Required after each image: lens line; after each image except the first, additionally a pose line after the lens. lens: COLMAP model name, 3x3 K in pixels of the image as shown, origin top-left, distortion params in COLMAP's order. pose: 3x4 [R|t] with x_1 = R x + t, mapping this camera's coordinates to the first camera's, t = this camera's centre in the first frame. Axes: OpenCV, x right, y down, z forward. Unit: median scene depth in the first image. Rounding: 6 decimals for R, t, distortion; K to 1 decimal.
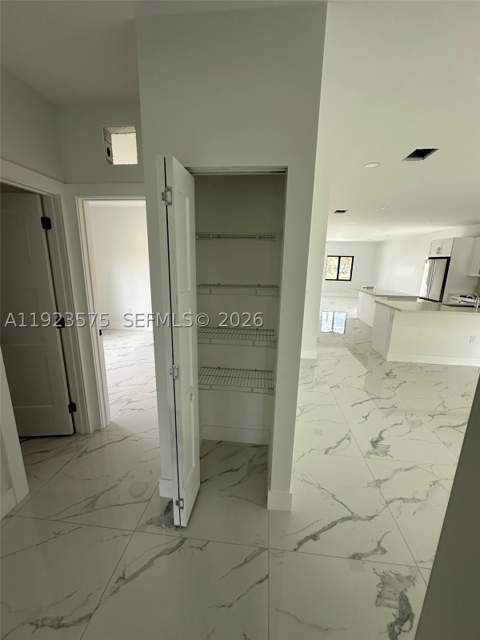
lens RADIAL K [[254.5, 0, 242.5], [0, 254.5, 320.4], [0, 0, 1]] dist [-0.001673, 0.000017]
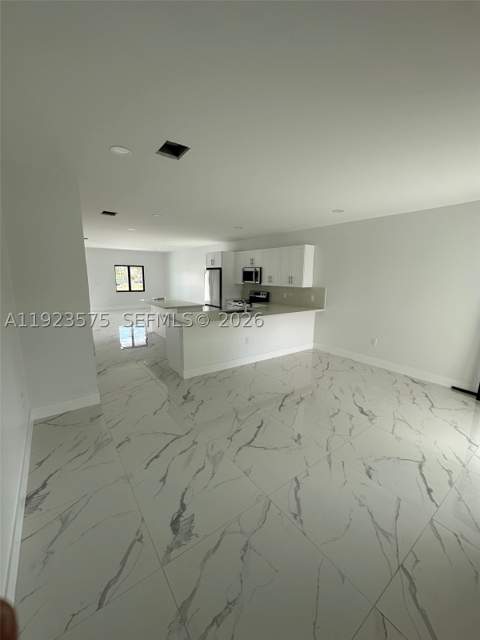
lens RADIAL K [[254.5, 0, 239.2], [0, 254.5, 319.3], [0, 0, 1]] dist [-0.001673, 0.000017]
pose [[0.742342, -0.126967, 0.657881, 0.100766], [0.151591, 0.988248, 0.019673, -0.033947], [-0.652647, 0.085125, 0.752865, 0.113551]]
